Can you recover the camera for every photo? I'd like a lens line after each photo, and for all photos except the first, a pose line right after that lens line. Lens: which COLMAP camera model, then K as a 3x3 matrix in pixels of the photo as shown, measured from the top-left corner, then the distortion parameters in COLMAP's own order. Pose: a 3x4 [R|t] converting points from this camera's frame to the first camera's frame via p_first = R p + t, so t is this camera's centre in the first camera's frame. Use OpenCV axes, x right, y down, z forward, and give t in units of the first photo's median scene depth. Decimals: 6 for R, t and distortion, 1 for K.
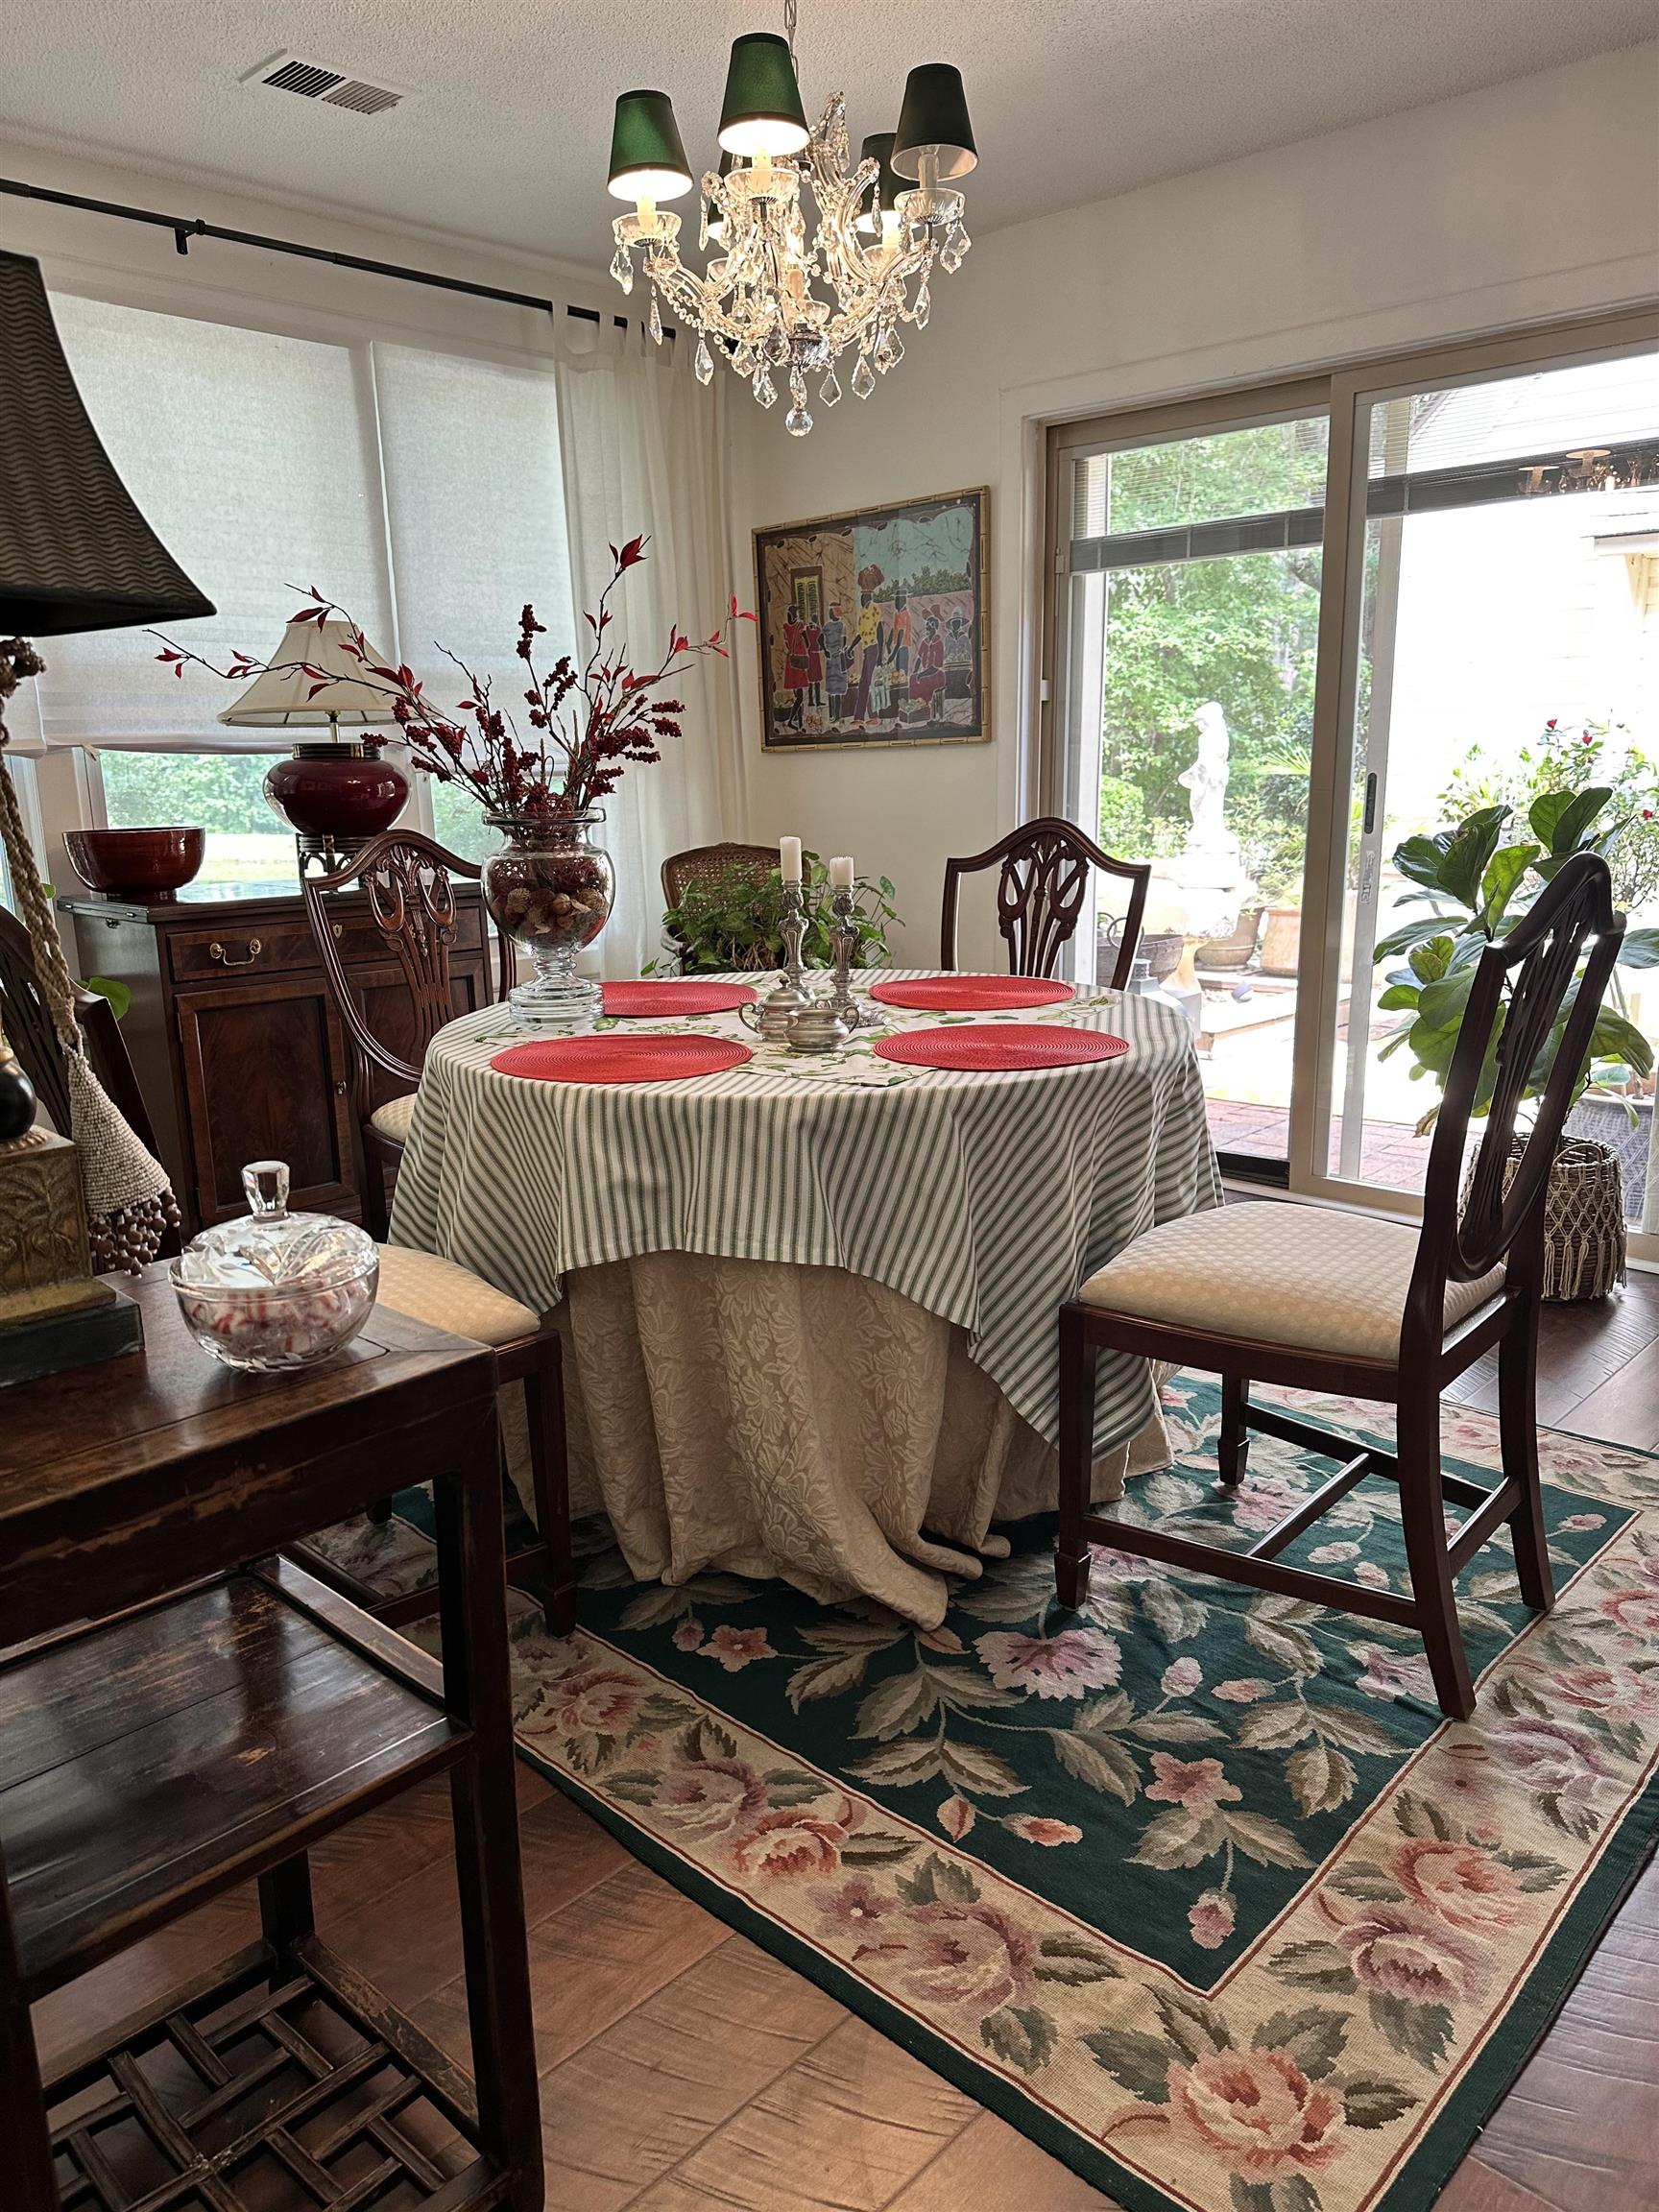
lens RADIAL K [[1537.1, 0, 825.1], [0, 1537.1, 1118.3], [0, 0, 1]] dist [0.190770, -0.382412]
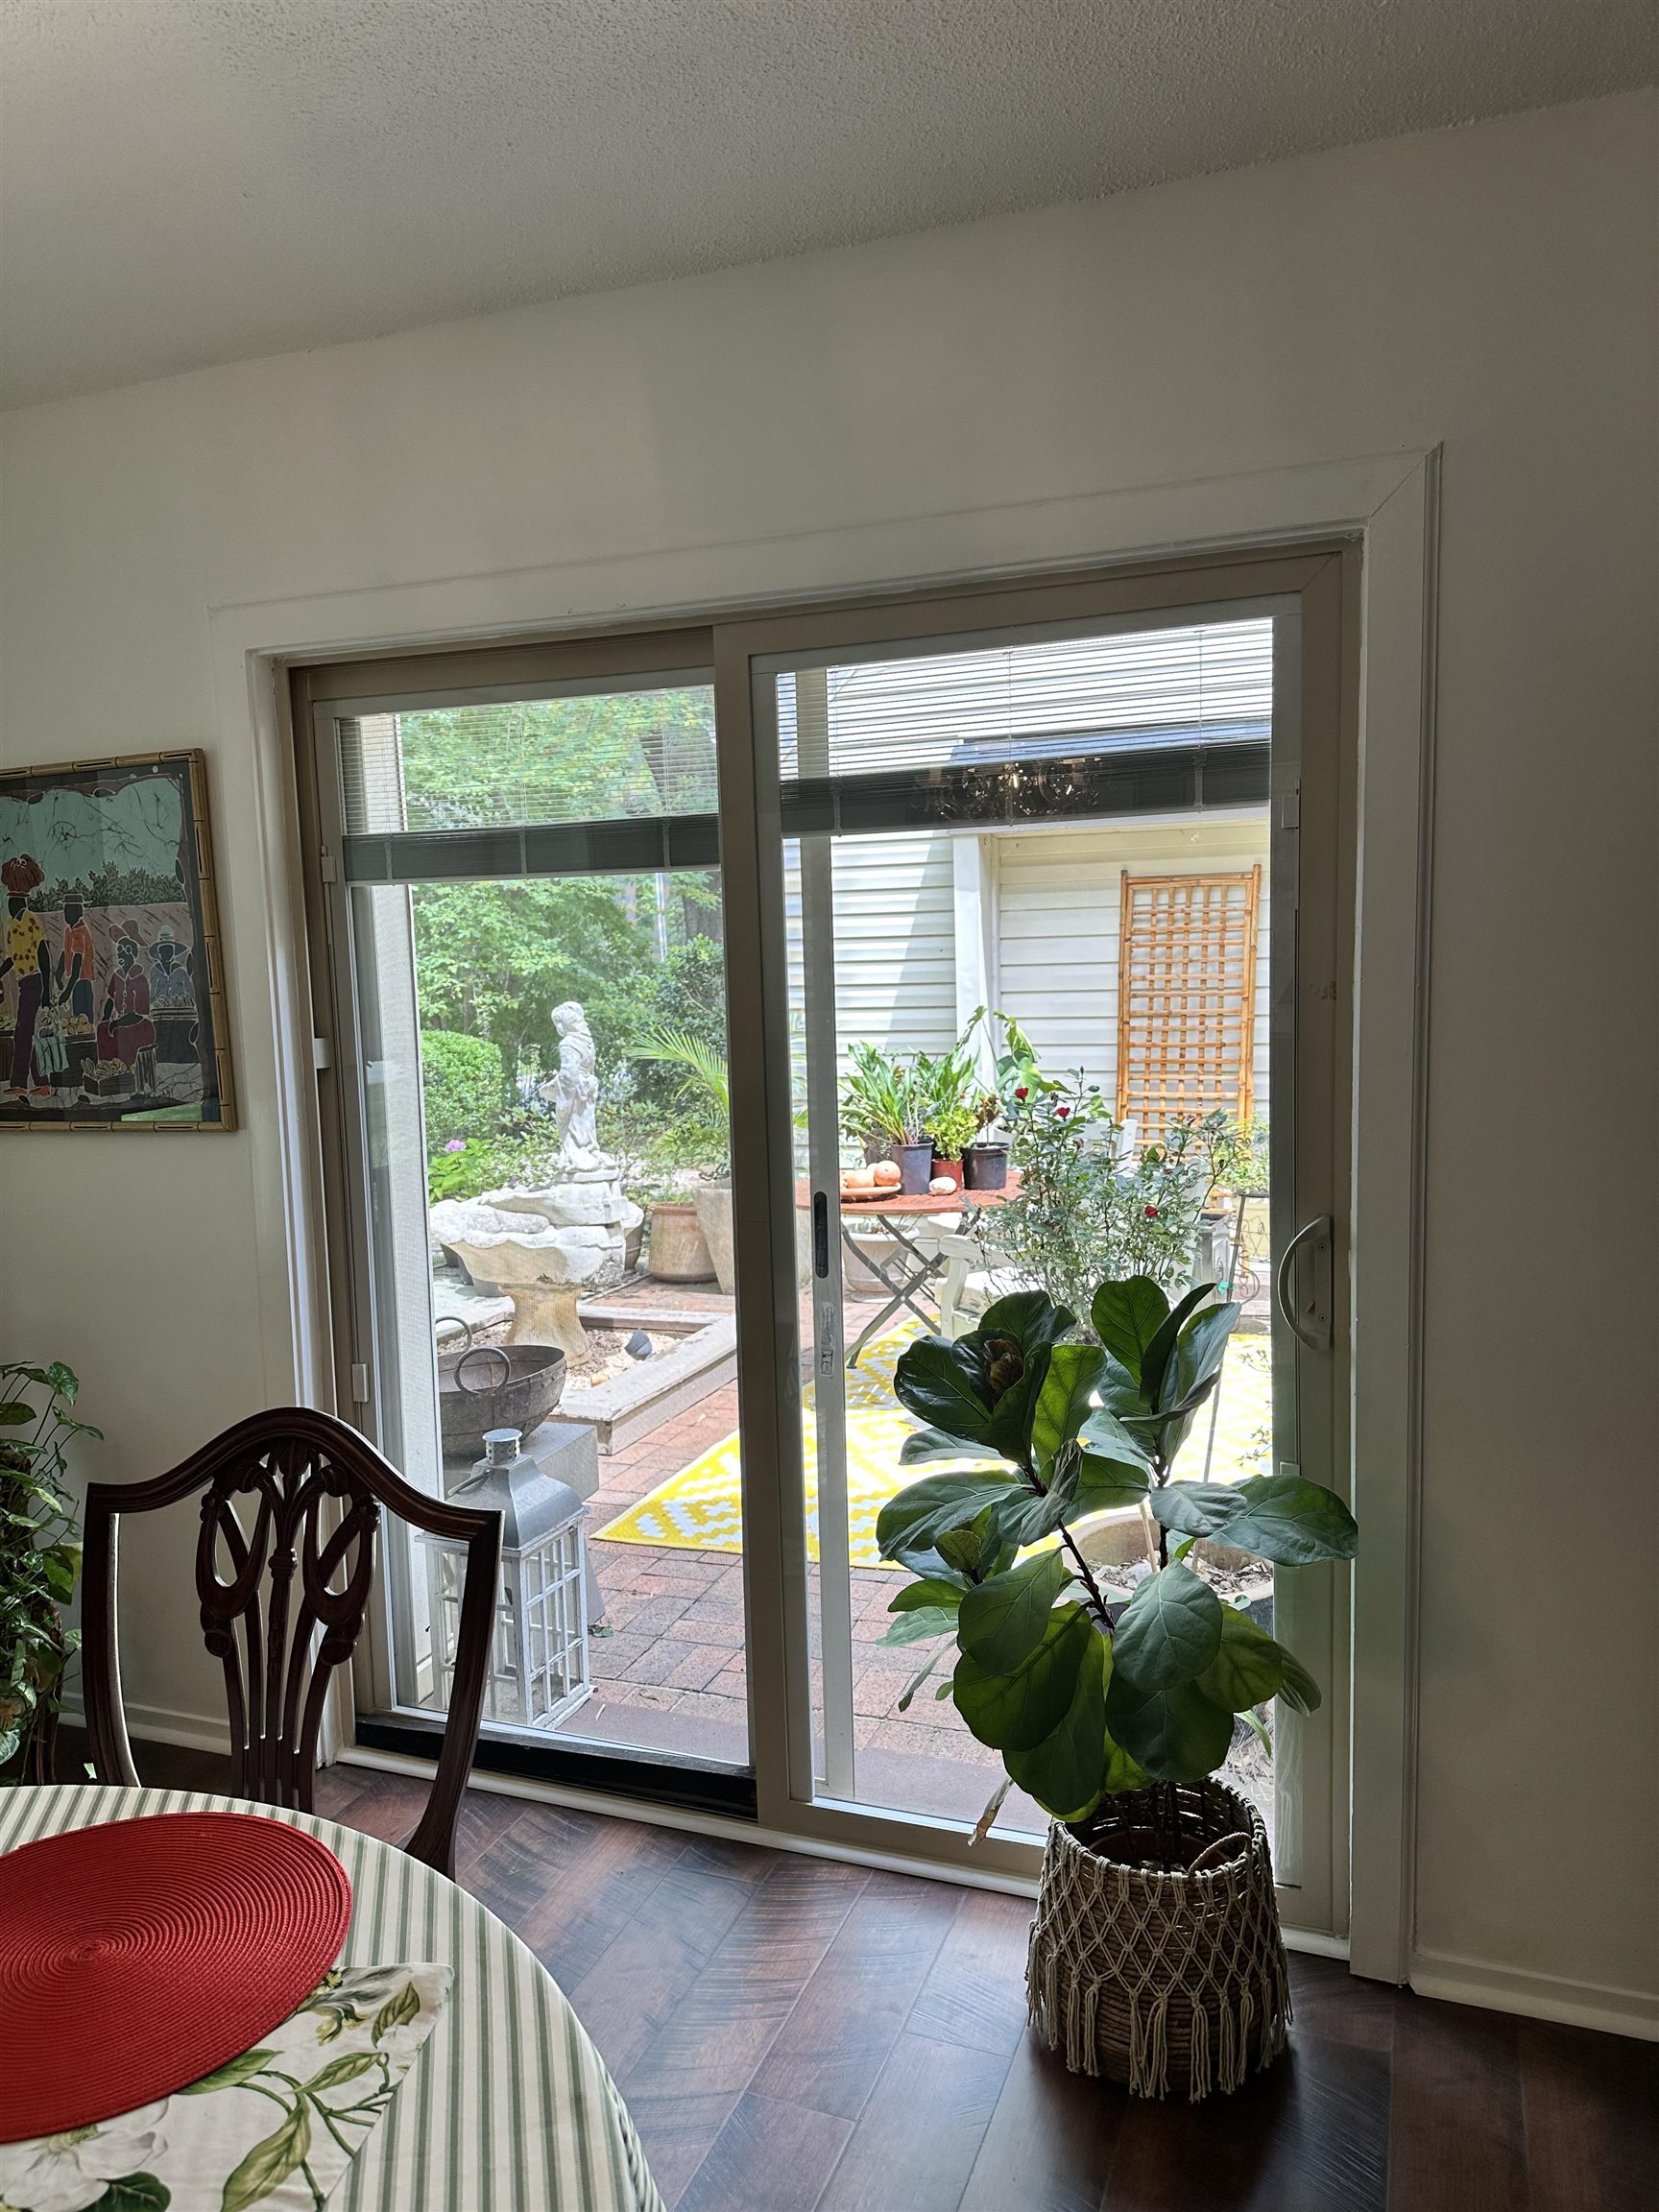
lens RADIAL K [[1537.1, 0, 825.1], [0, 1537.1, 1118.3], [0, 0, 1]] dist [0.190770, -0.382412]
pose [[0.920474, -0.050119, 0.387577, 0.082121], [0.100931, 0.988584, -0.111869, -0.156636], [-0.377546, 0.142091, 0.915024, 0.338388]]
